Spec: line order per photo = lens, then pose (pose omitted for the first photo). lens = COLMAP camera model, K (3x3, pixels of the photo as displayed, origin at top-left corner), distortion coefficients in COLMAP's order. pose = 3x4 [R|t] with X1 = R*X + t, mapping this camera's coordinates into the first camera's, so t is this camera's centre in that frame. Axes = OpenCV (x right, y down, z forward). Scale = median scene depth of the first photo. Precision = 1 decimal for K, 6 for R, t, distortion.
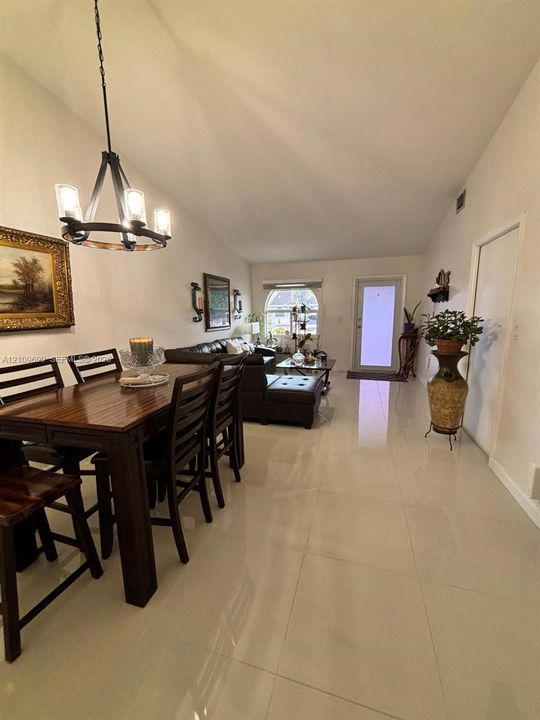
lens RADIAL K [[289.7, 0, 270.0], [0, 289.7, 360.0], [0, 0, 1]] dist [-0.001887, -0.000283]
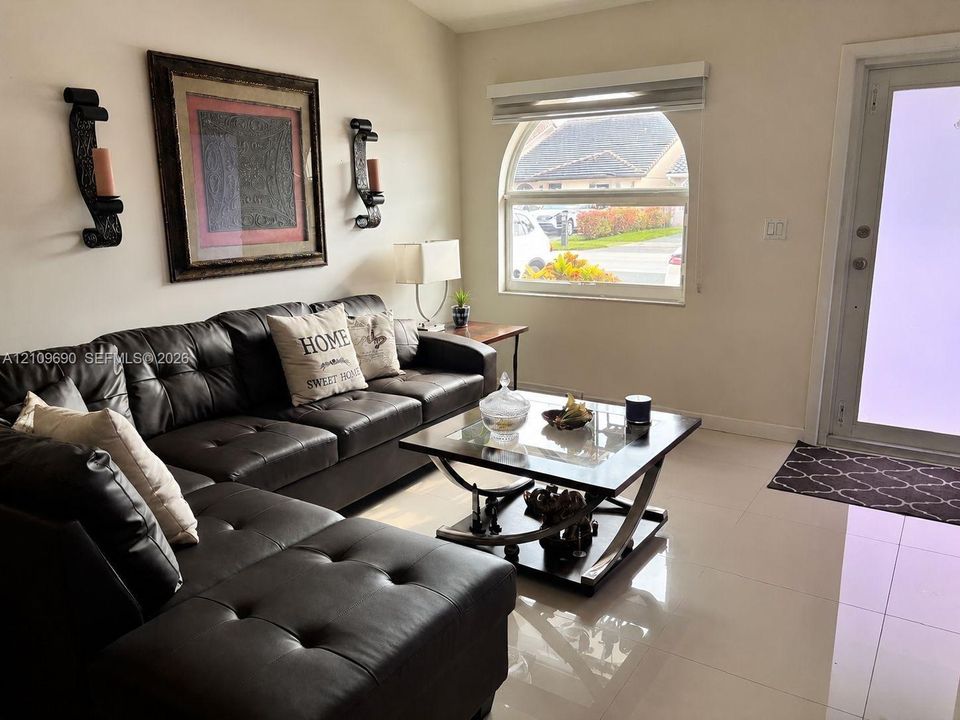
lens RADIAL K [[701.2, 0, 480.0], [0, 701.2, 360.0], [0, 0, 1]] dist [-0.074566, 0.000940]
pose [[0.957199, 0.051952, -0.284728, 0.184354], [-0.035575, 0.997417, 0.062393, -0.063959], [0.287234, -0.049594, 0.956576, 0.404219]]
